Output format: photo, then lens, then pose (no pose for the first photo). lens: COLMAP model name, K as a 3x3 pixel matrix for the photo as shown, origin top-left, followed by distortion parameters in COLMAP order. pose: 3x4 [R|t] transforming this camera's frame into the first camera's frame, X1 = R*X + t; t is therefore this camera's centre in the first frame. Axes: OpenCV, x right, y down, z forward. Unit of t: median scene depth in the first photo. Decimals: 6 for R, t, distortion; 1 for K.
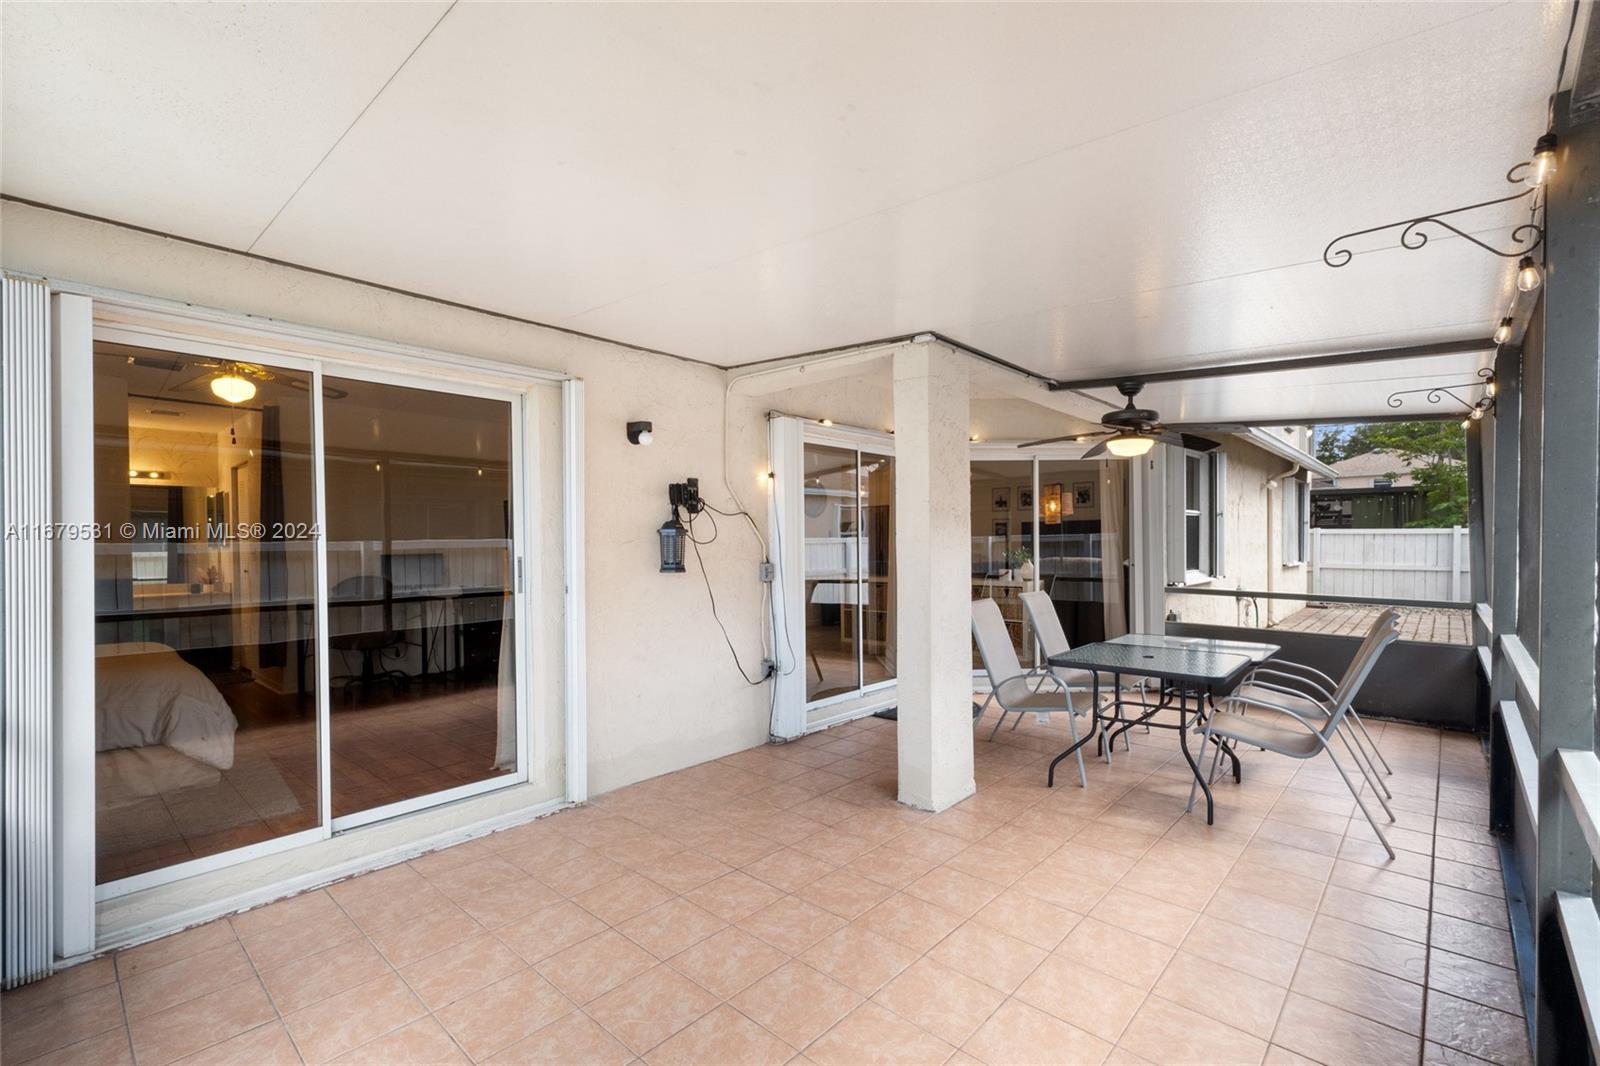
lens RADIAL K [[704.7, 0, 804.5], [0, 704.7, 536.5], [0, 0, 1]] dist [0.000556, 0.000198]
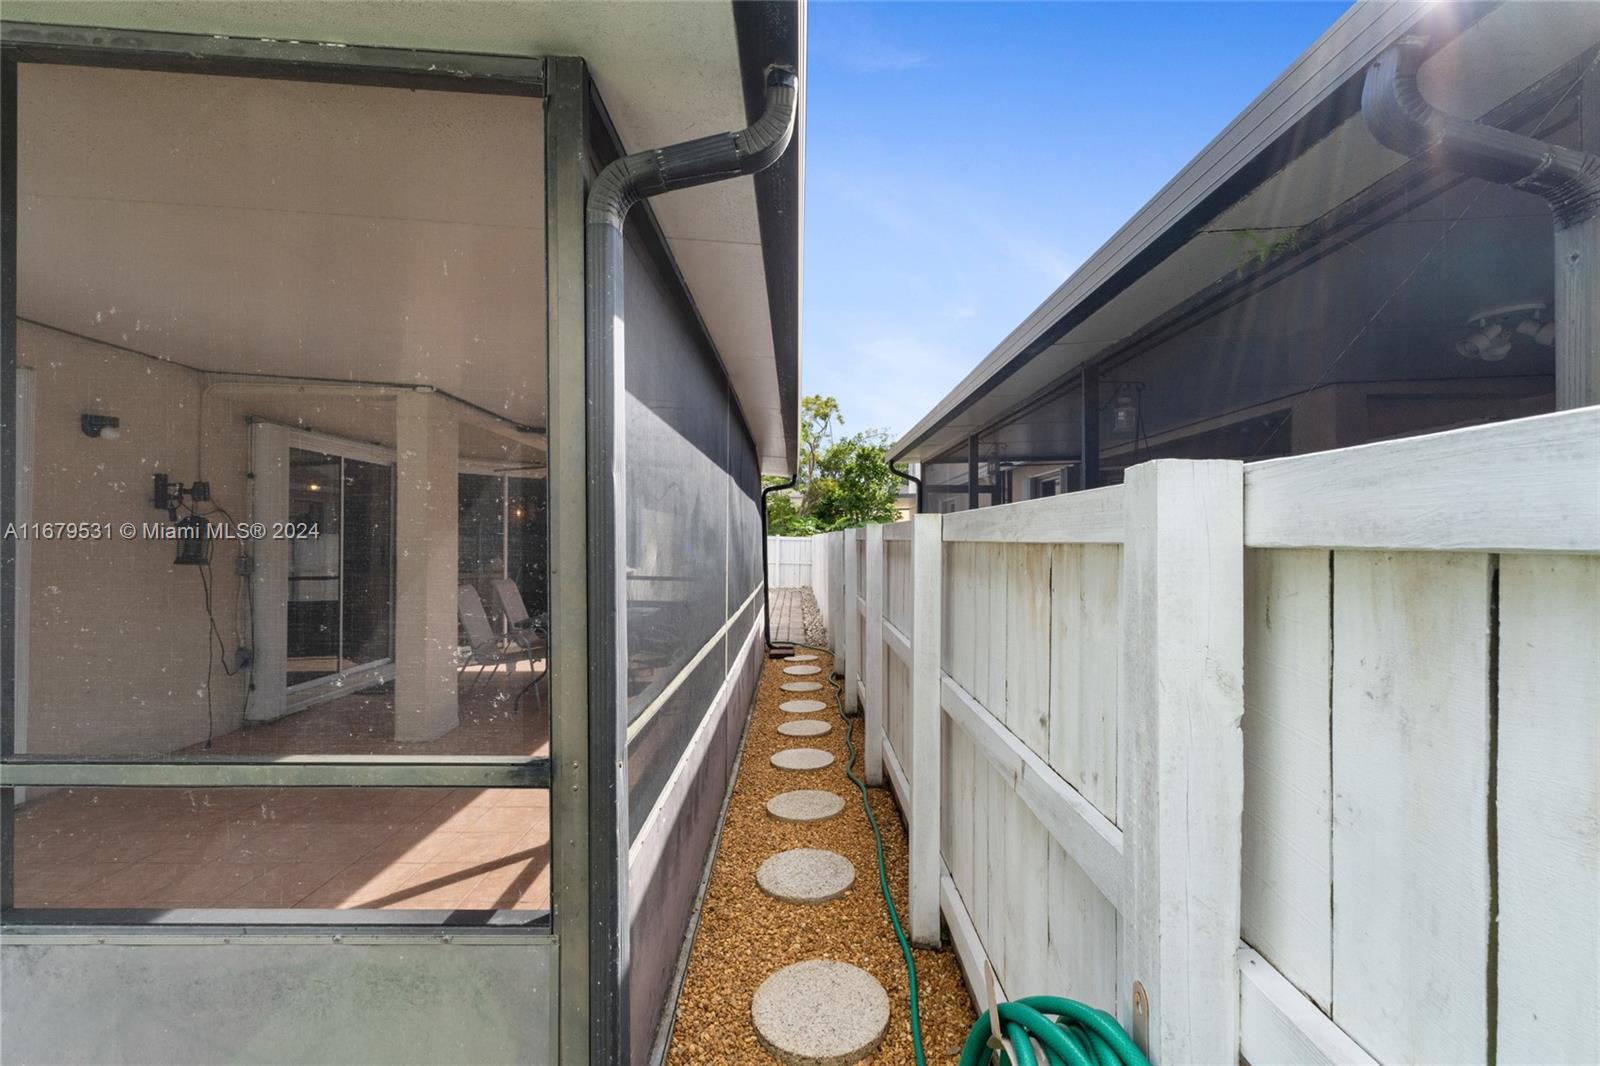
lens RADIAL K [[704.7, 0, 804.5], [0, 704.7, 536.5], [0, 0, 1]] dist [0.000556, 0.000198]
pose [[0.749309, 0.017579, 0.661987, -0.133024], [-0.015120, 0.999841, -0.009436, 0.002837], [-0.662048, -0.002939, 0.749456, -0.379865]]
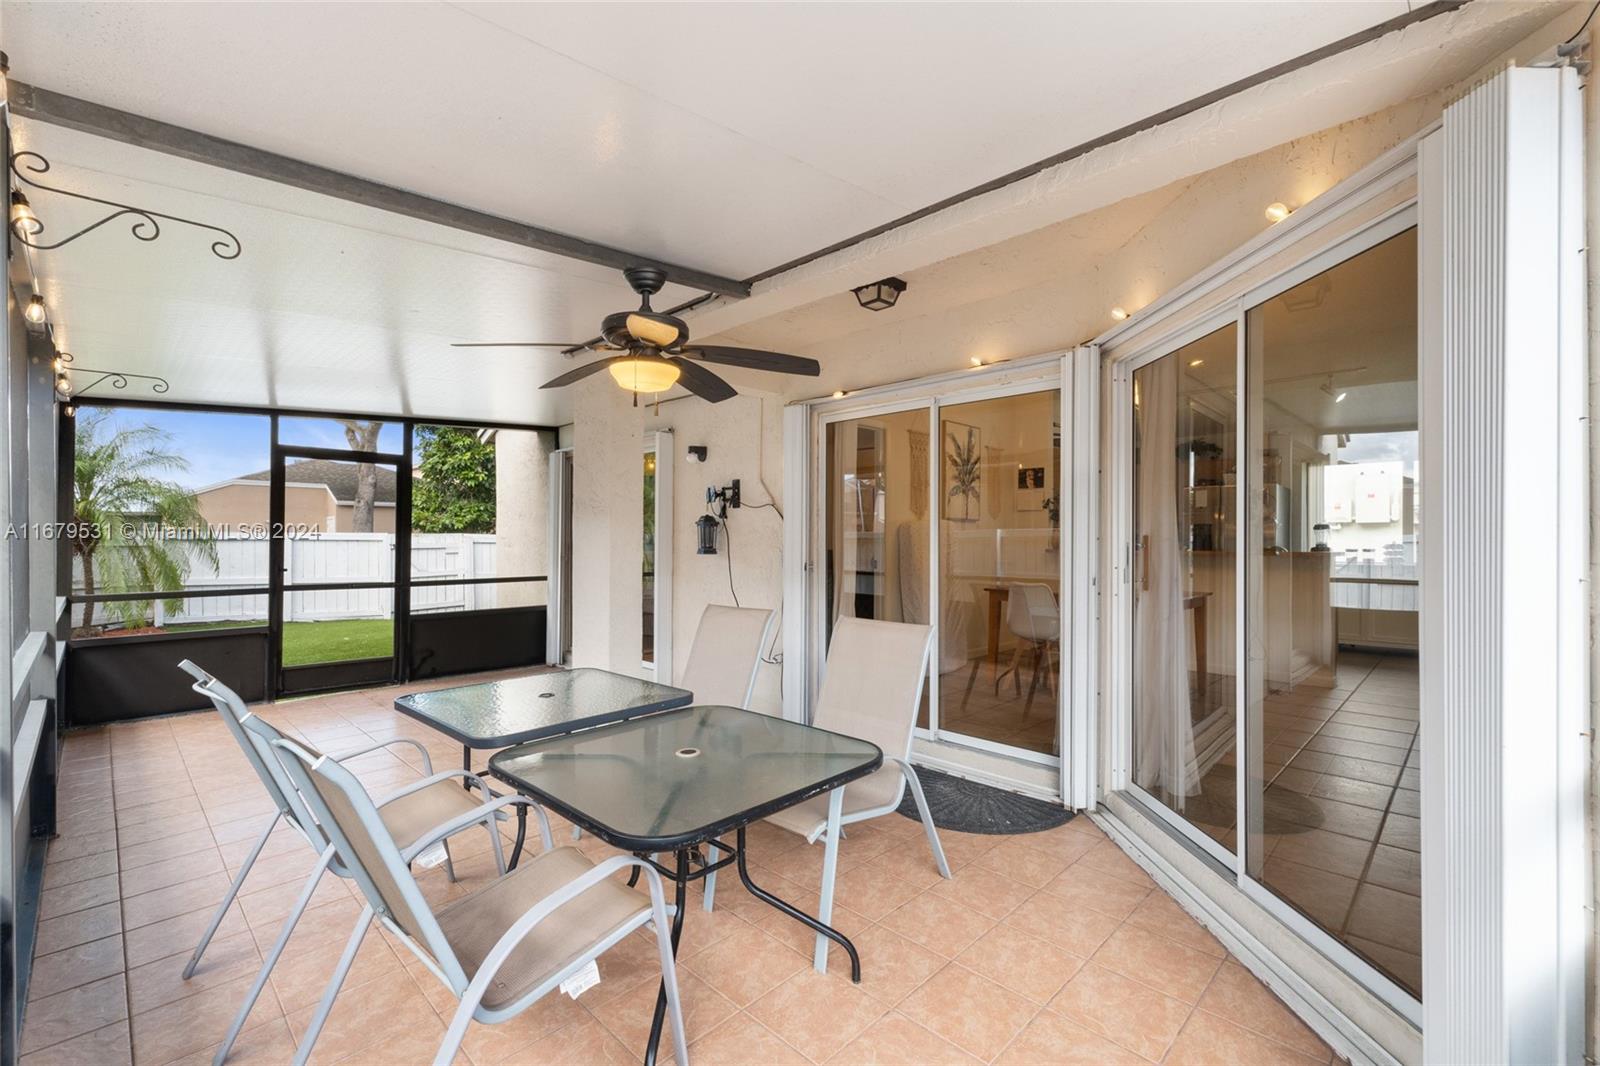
lens RADIAL K [[704.7, 0, 804.5], [0, 704.7, 536.5], [0, 0, 1]] dist [0.000556, 0.000198]
pose [[-0.040304, 0.006558, -0.999166, 1.063857], [0.007573, 0.999952, 0.006258, 0.010254], [0.999159, -0.007314, -0.040352, 1.160160]]
